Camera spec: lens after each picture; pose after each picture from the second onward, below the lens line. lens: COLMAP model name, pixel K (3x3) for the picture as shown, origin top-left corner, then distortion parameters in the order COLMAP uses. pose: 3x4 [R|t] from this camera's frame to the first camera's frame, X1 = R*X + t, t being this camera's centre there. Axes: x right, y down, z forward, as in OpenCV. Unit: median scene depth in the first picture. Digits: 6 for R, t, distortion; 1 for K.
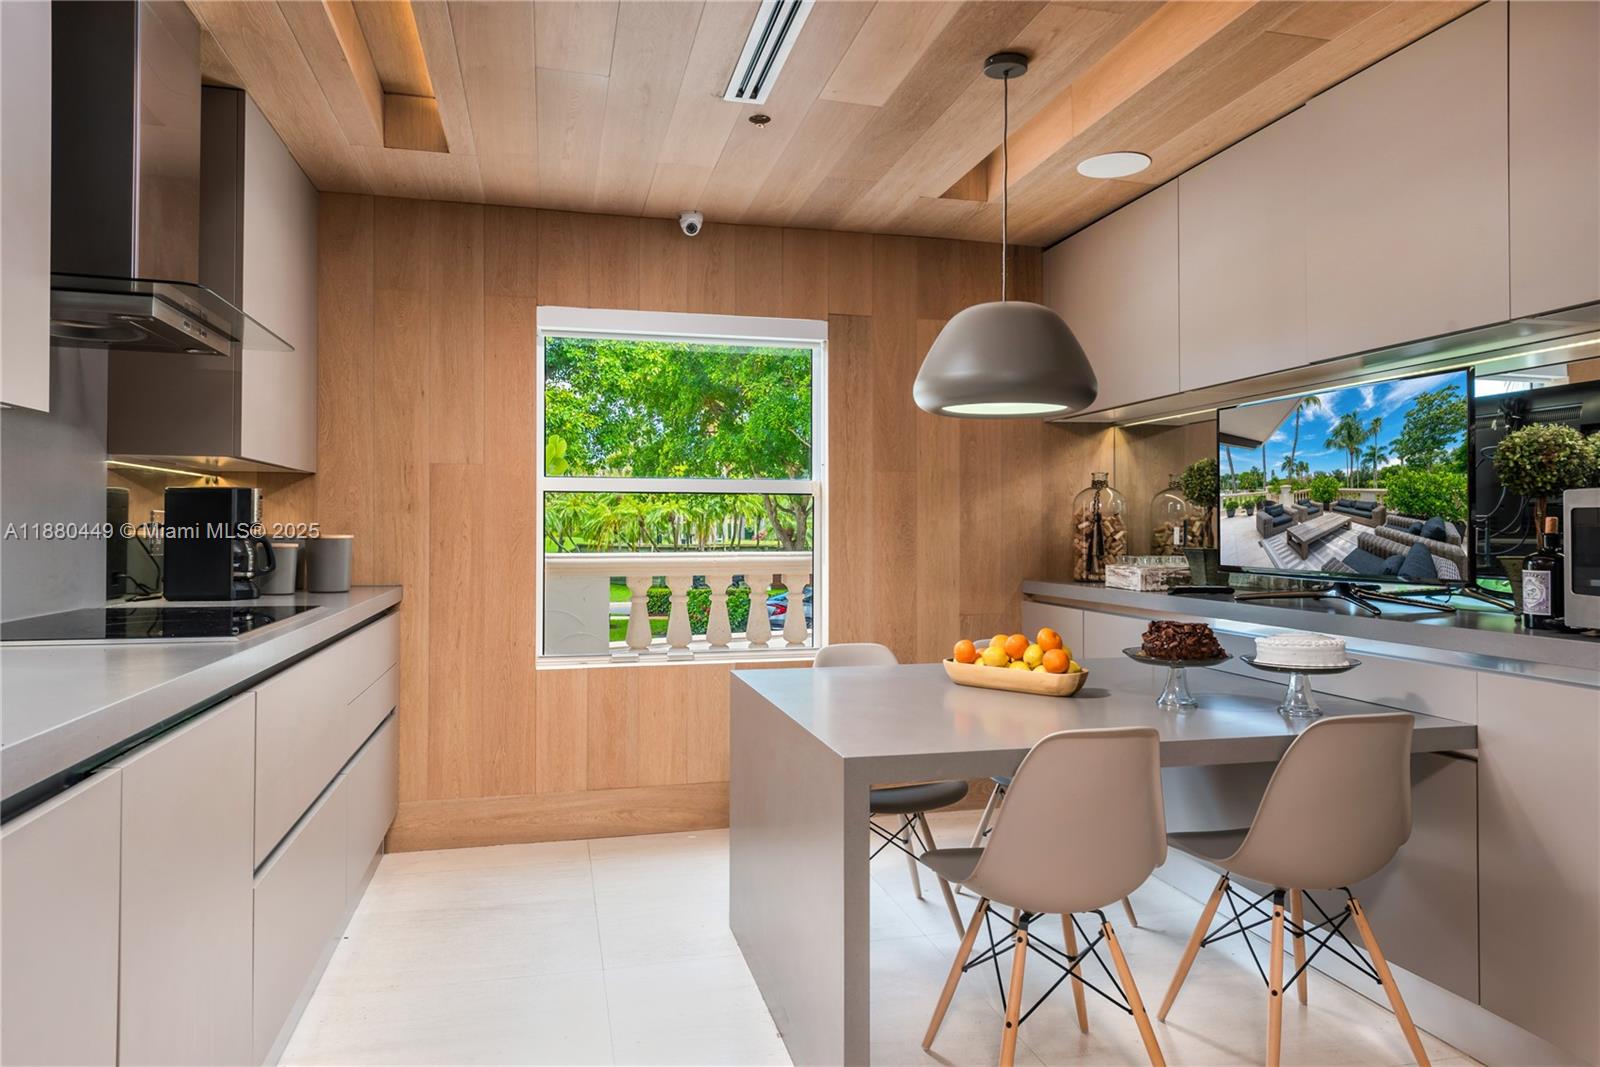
lens RADIAL K [[1022.0, 0, 806.6], [0, 1022.0, 519.2], [0, 0, 1]] dist [0.002892, -0.001527]
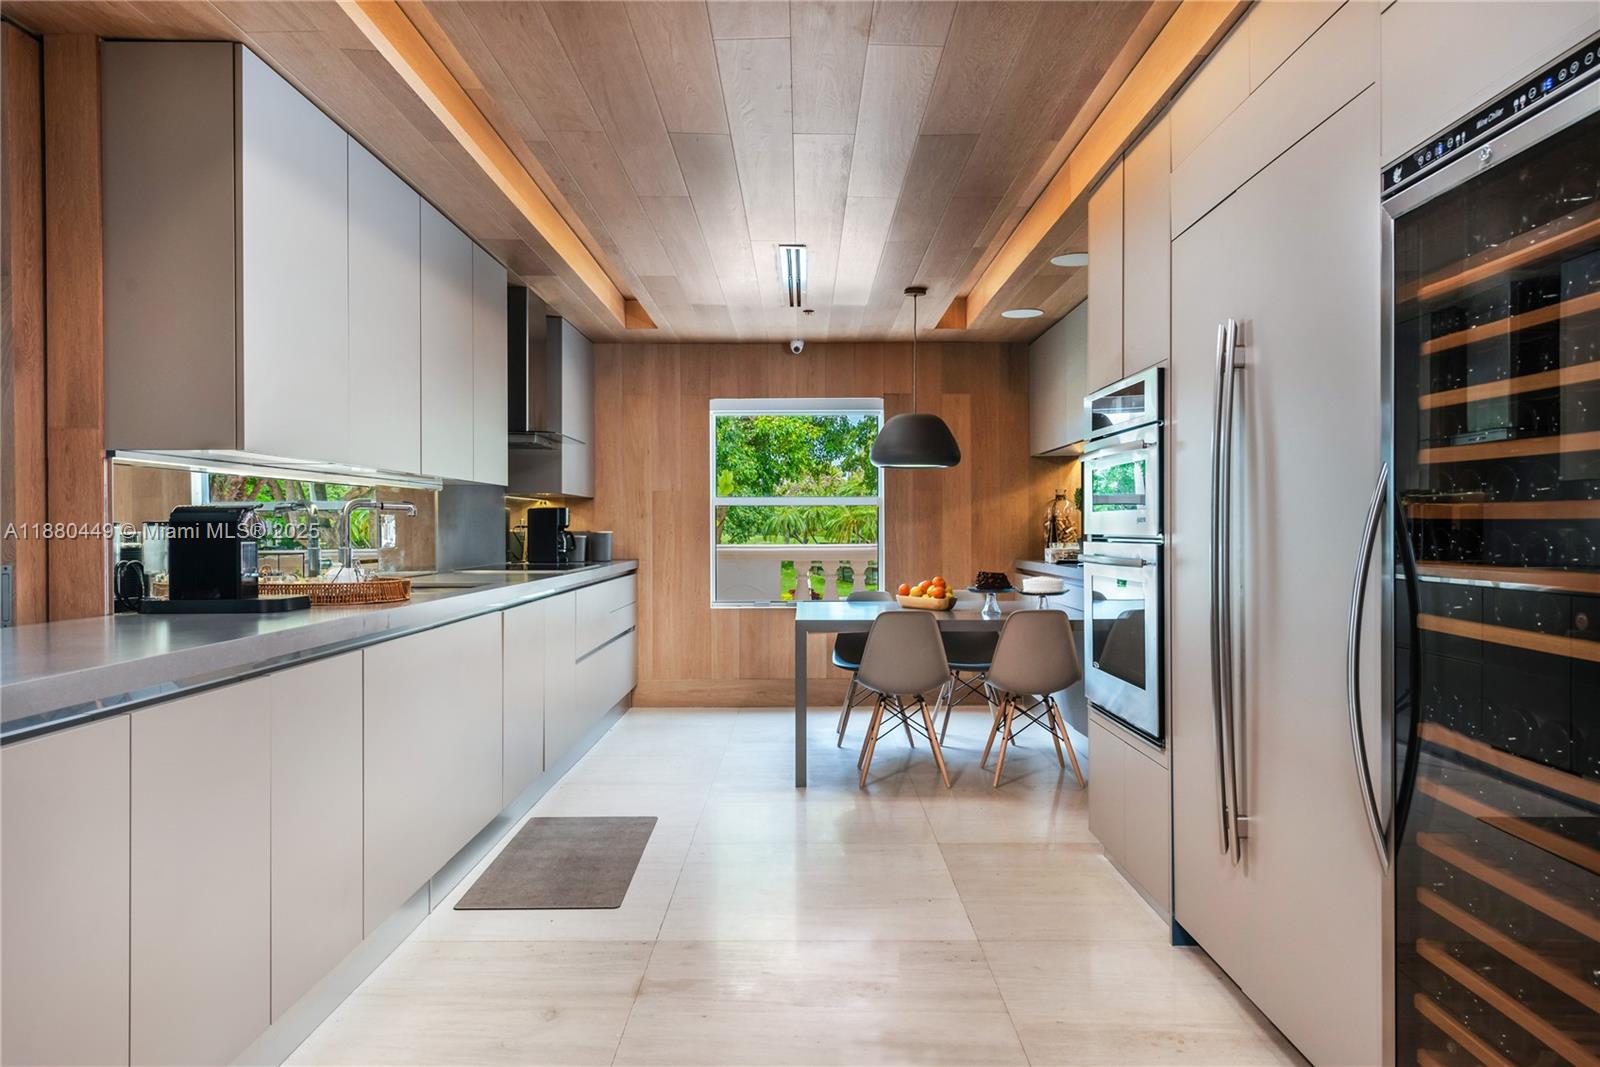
lens RADIAL K [[1095.3, 0, 798.0], [0, 1095.3, 535.9], [0, 0, 1]] dist [0.000857, 0.000056]
pose [[0.967322, -0.002408, -0.253540, 0.361221], [0.006481, 0.999863, 0.015231, -0.003840], [0.253468, -0.016376, 0.967205, -0.784978]]
